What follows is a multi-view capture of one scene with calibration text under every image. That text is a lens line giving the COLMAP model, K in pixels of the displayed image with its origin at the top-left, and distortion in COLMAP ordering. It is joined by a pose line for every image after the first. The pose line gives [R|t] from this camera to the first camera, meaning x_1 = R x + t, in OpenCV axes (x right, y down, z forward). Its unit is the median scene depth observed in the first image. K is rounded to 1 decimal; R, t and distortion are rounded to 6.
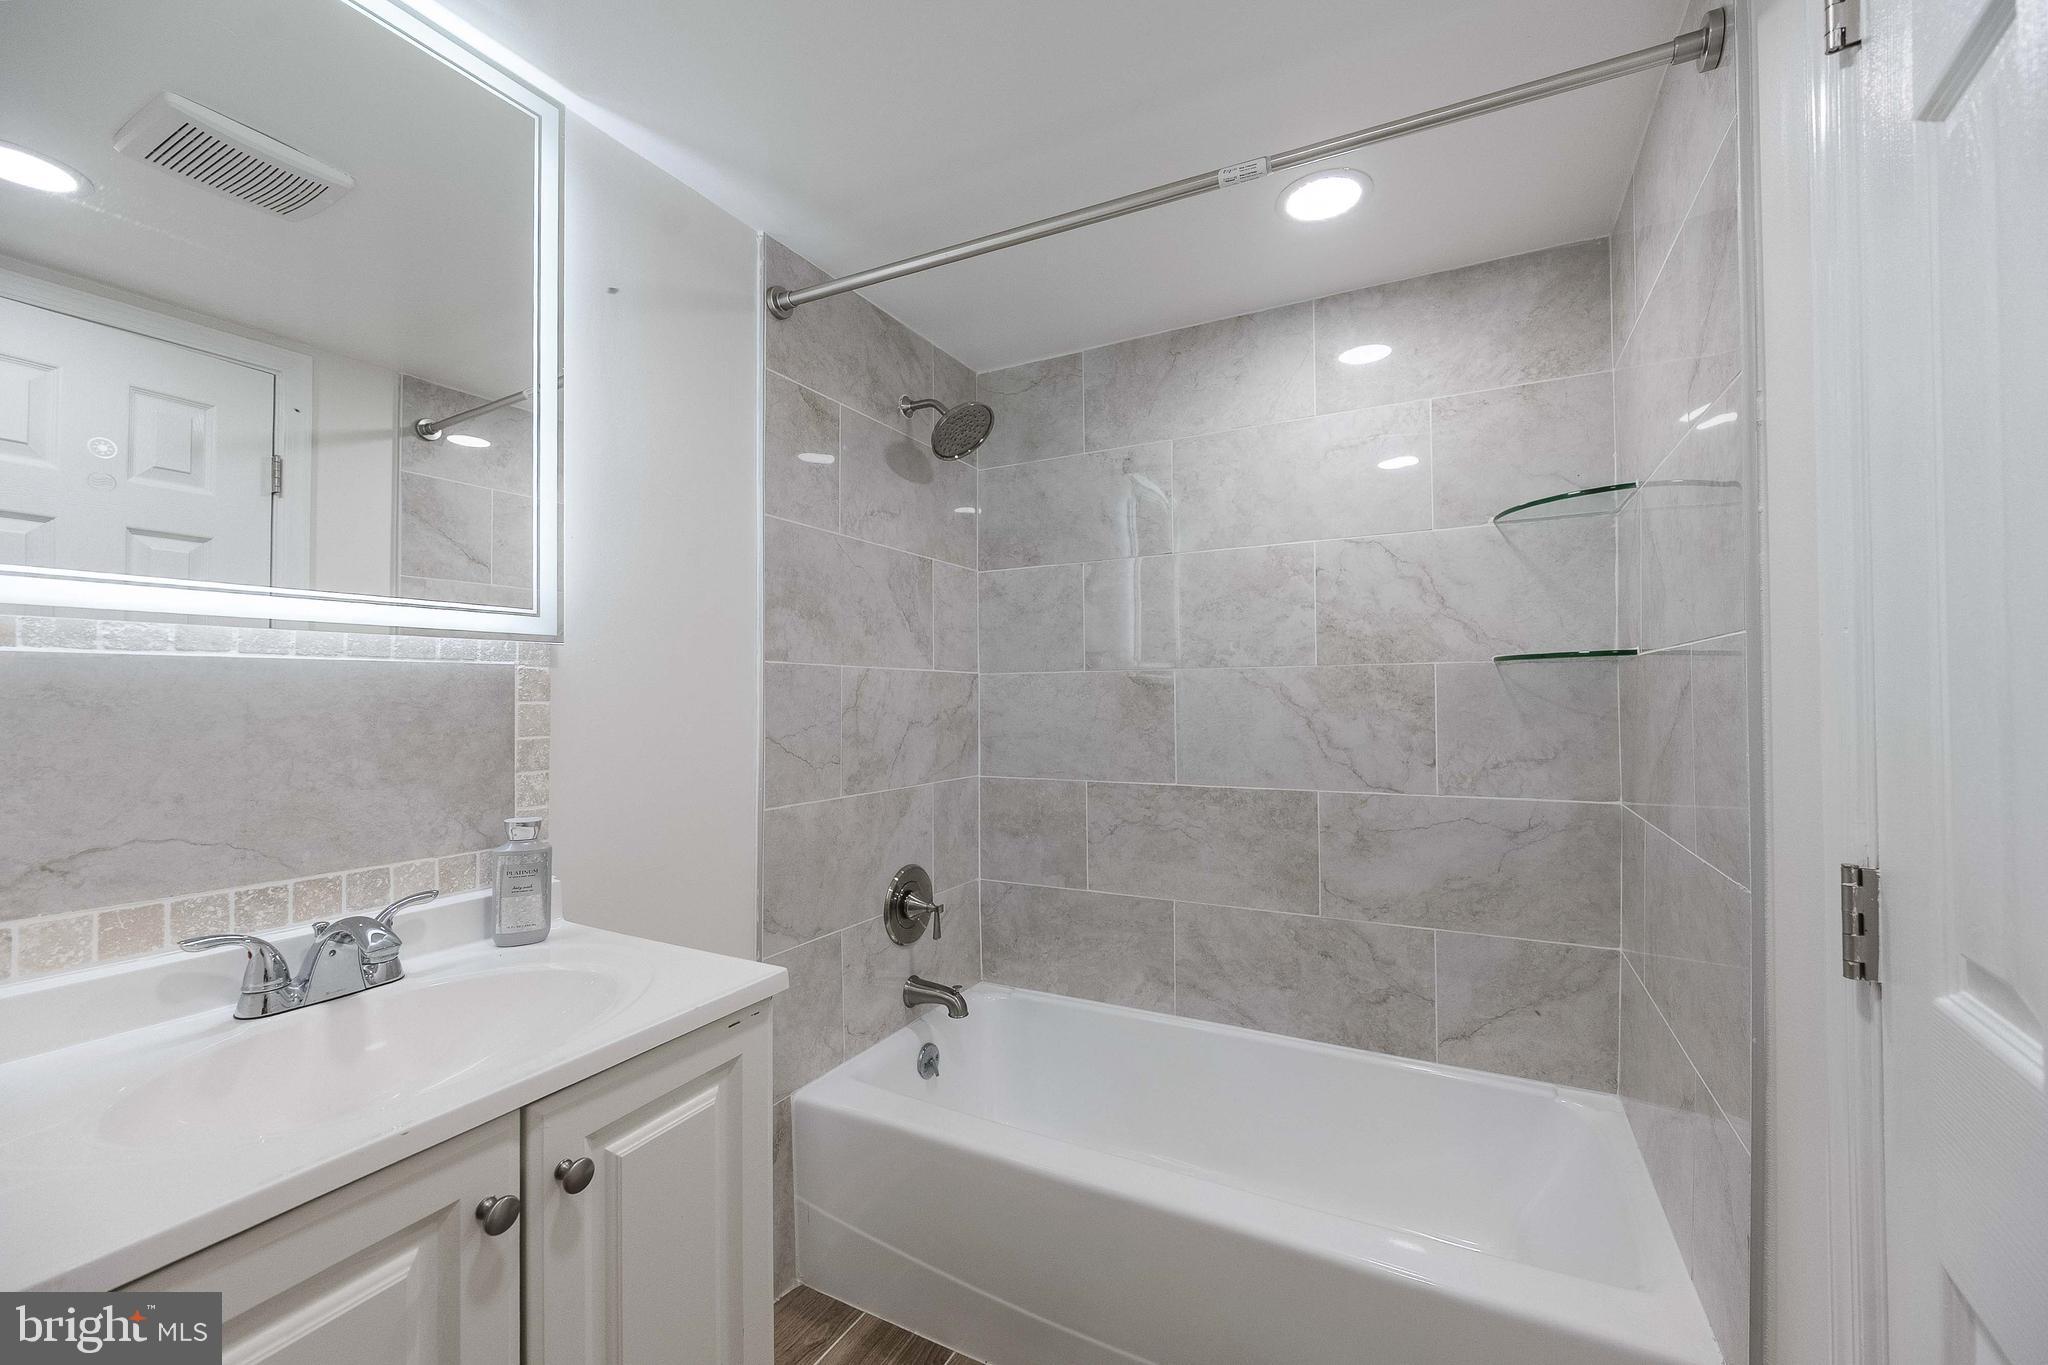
lens RADIAL K [[822.0, 0, 1027.9], [0, 822.0, 684.4], [0, 0, 1]] dist [-0.001671, -0.000327]
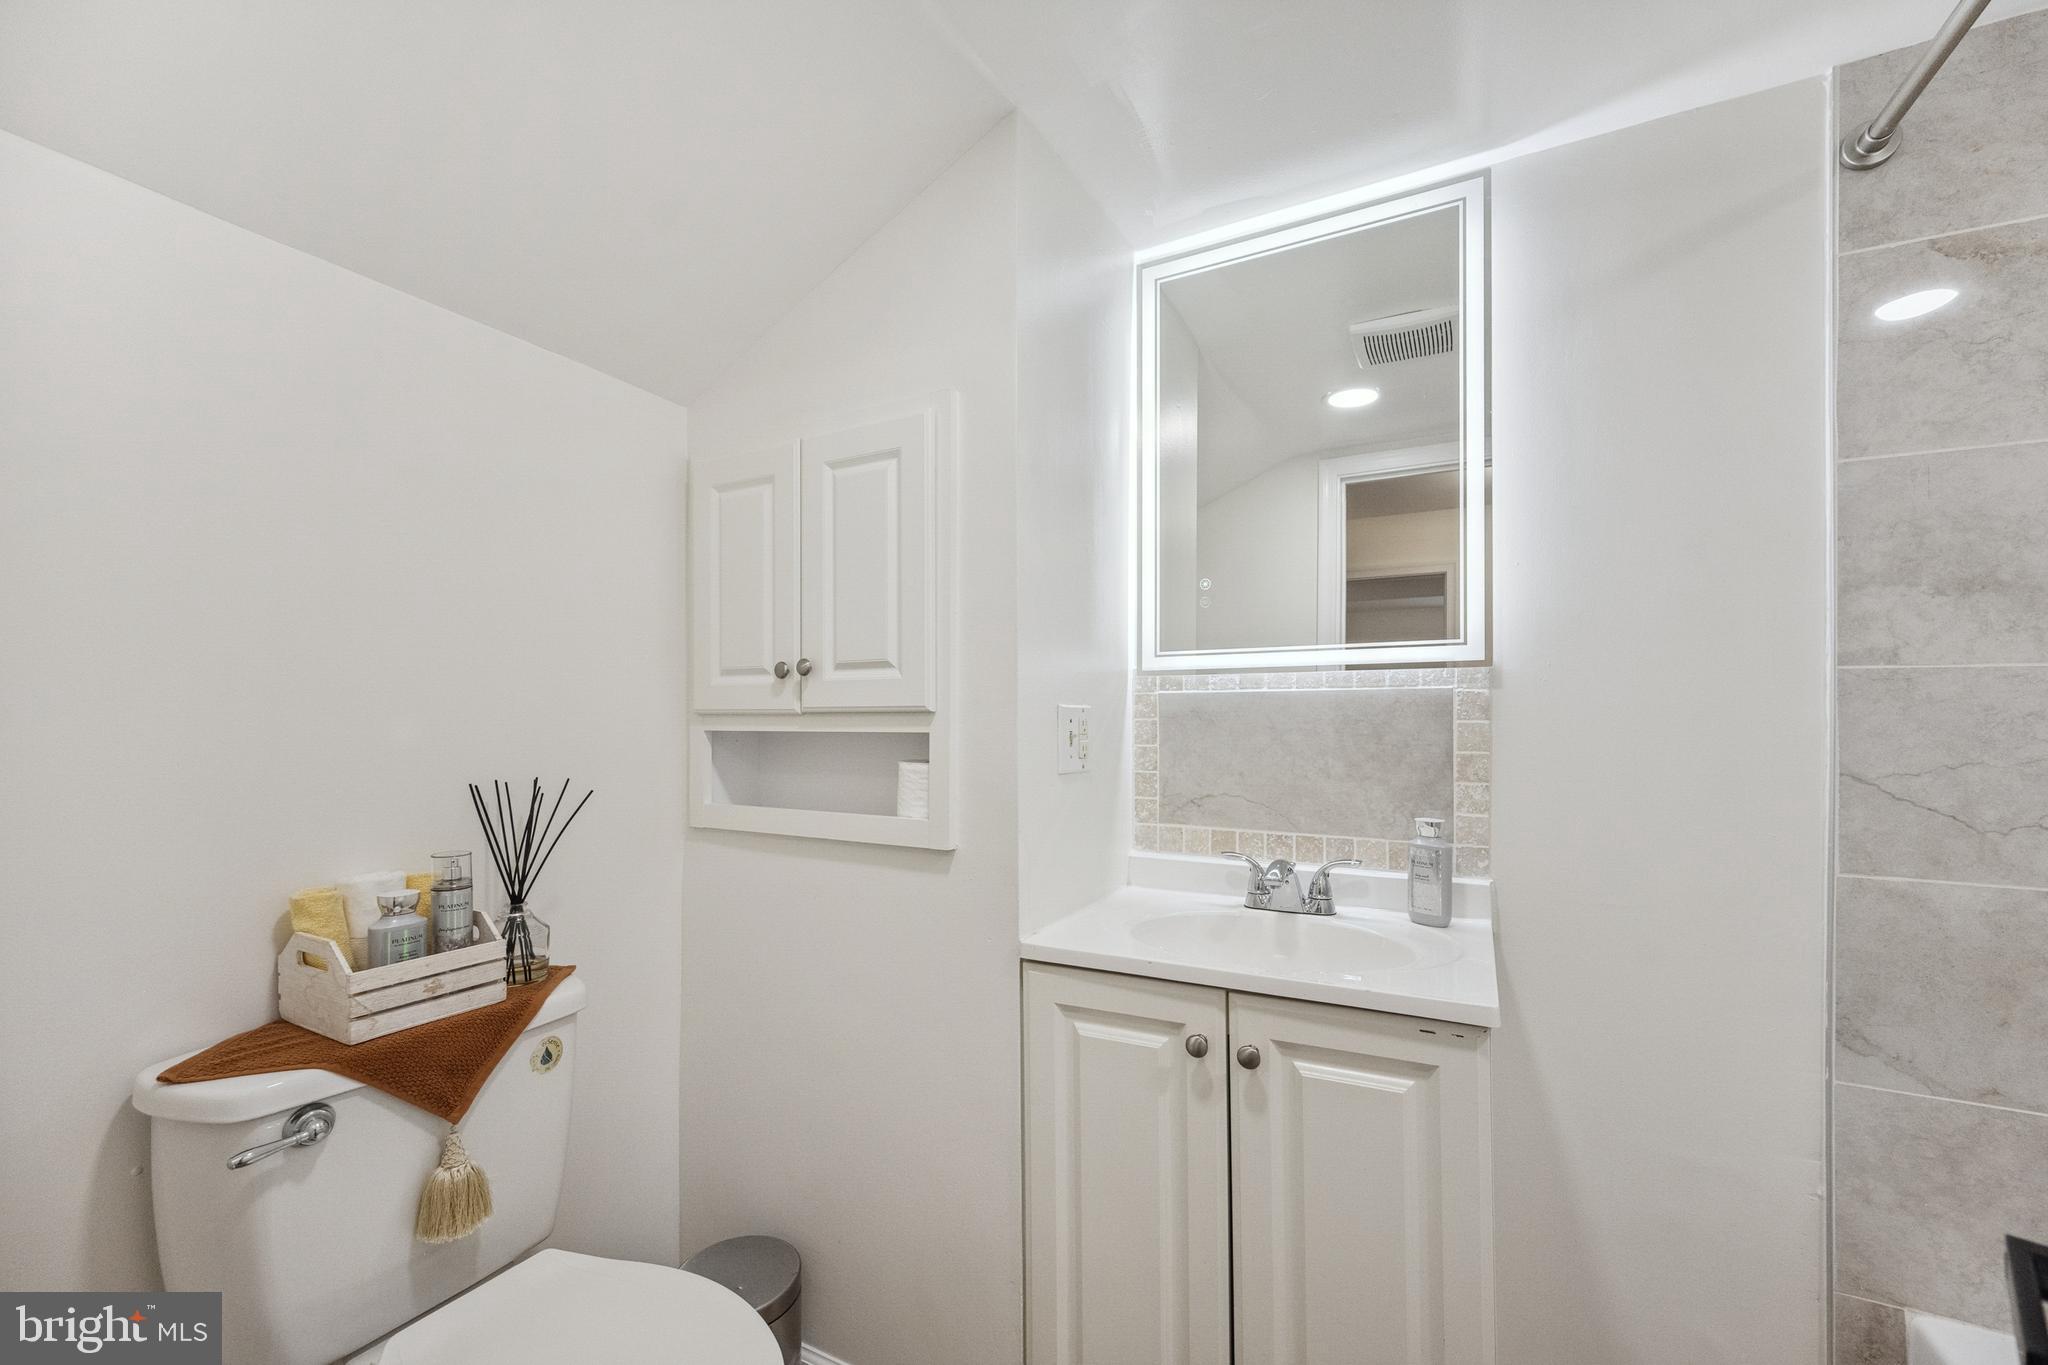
lens RADIAL K [[822.0, 0, 1017.6], [0, 822.0, 721.4], [0, 0, 1]] dist [-0.001671, -0.000327]
pose [[0.000662, 0.000621, -1.000000, 0.529570], [0.008519, 0.999964, 0.000626, 0.016758], [0.999963, -0.008520, 0.000657, 0.385972]]
